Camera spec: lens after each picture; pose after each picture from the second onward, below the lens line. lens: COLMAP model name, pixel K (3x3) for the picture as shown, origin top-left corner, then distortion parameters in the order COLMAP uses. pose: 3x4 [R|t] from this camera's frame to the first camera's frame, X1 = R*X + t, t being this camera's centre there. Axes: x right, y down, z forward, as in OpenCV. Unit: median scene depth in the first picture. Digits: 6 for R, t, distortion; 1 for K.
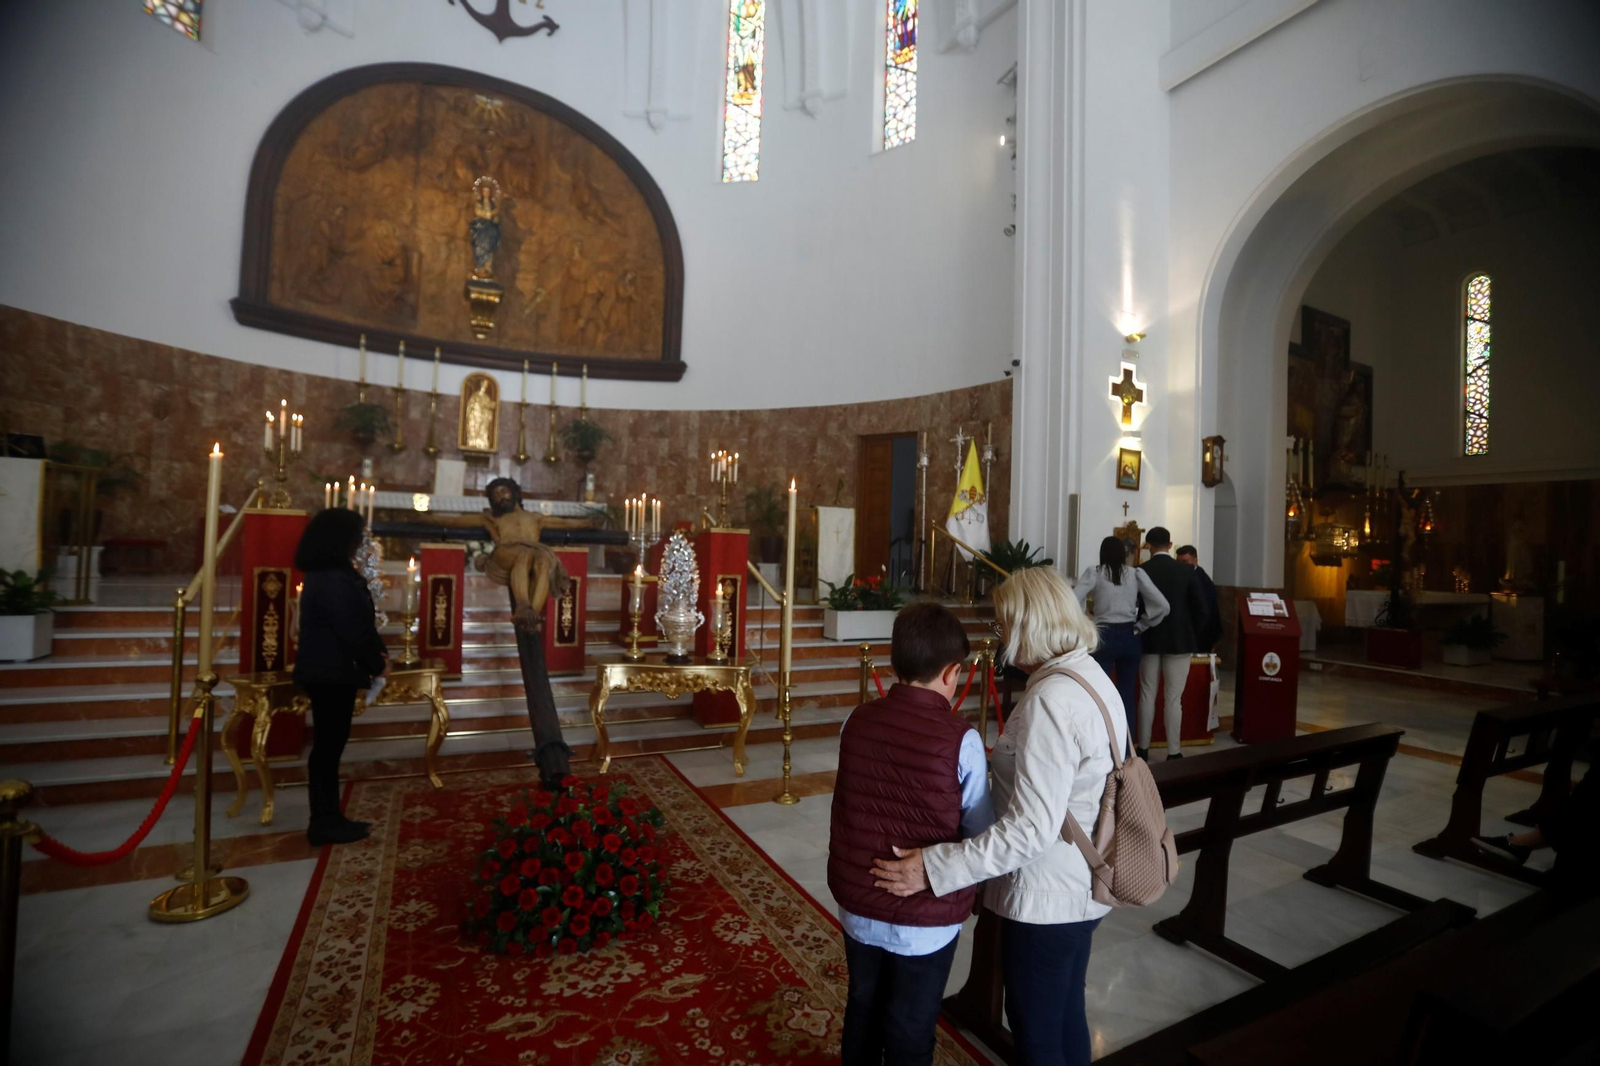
lens RADIAL K [[723.8, 0, 797.0], [0, 723.8, 537.4], [0, 0, 1]] dist [-0.085699, 0.040475]
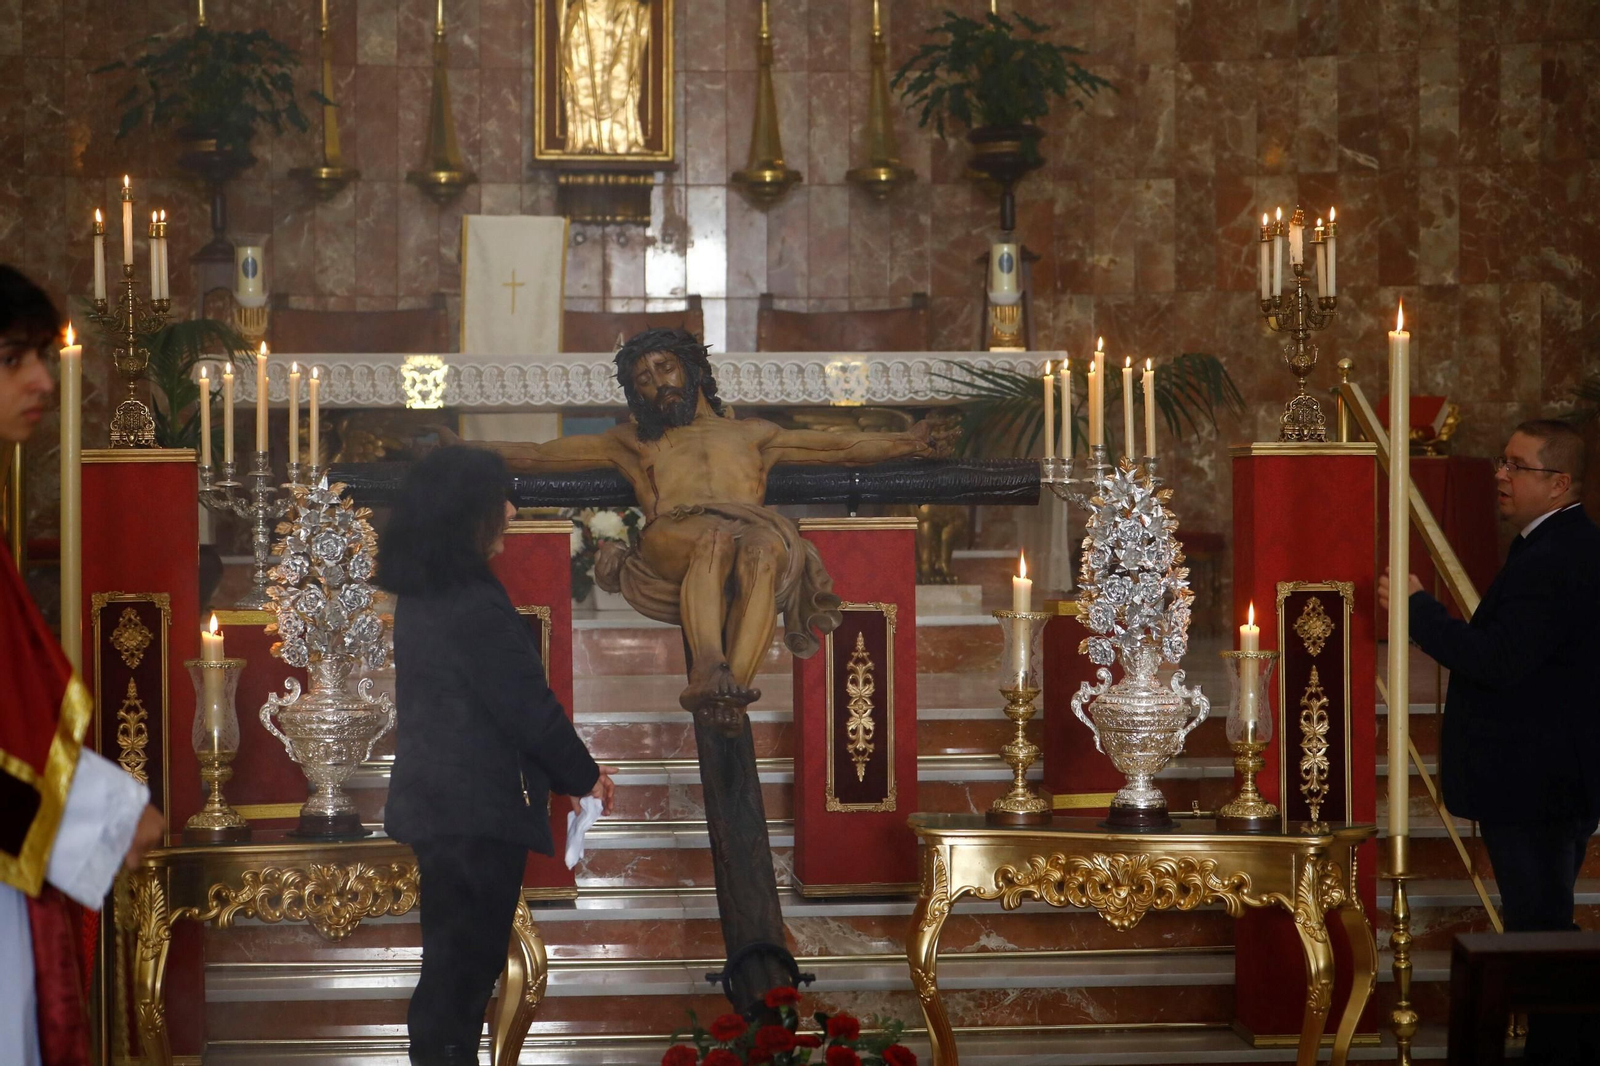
lens RADIAL K [[4124.1, 0, 807.0], [0, 4124.1, 551.6], [0, 0, 1]] dist [0.016646, -0.282941]
pose [[0.926868, -0.033155, -0.373920, 0.206541], [0.042098, 0.998989, 0.015773, -0.000871], [0.373019, -0.030360, 0.927327, -0.433345]]
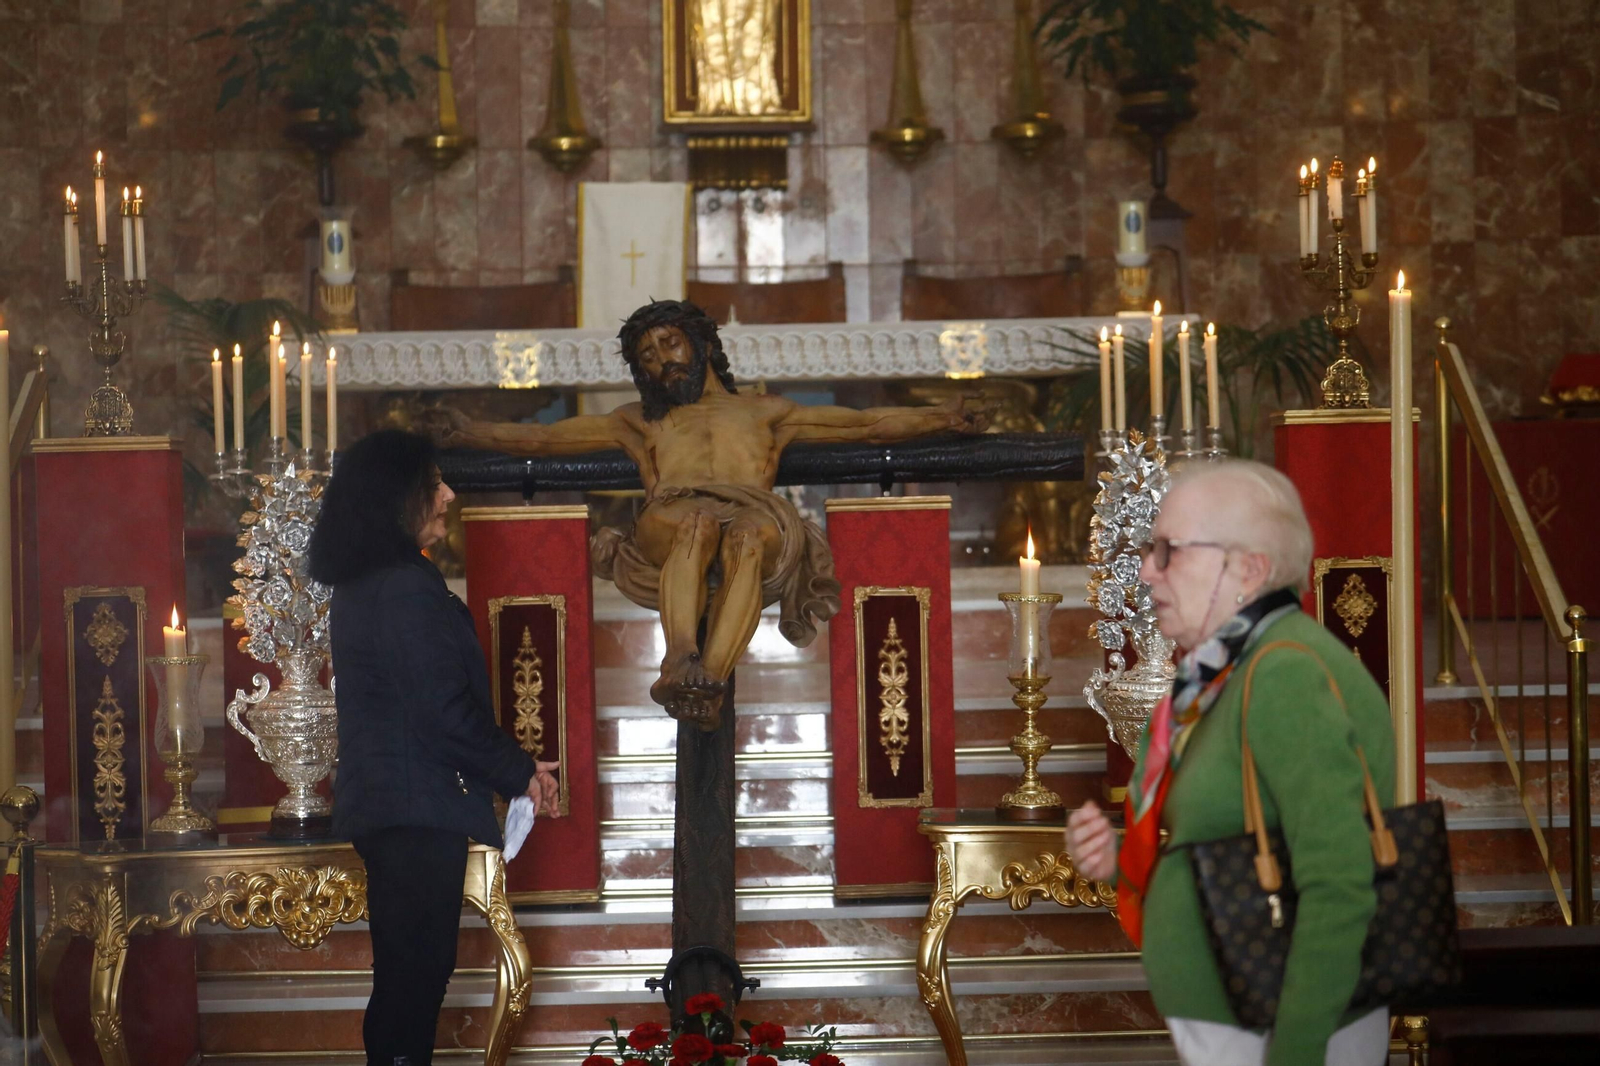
lens RADIAL K [[4366.1, 0, 795.8], [0, 4366.1, 561.7], [0, 0, 1]] dist [0.152803, -0.319694]
pose [[0.893515, -0.043741, -0.446898, 0.276501], [0.058353, 0.998116, 0.018977, 0.001862], [0.445226, -0.043034, 0.894384, -0.407936]]
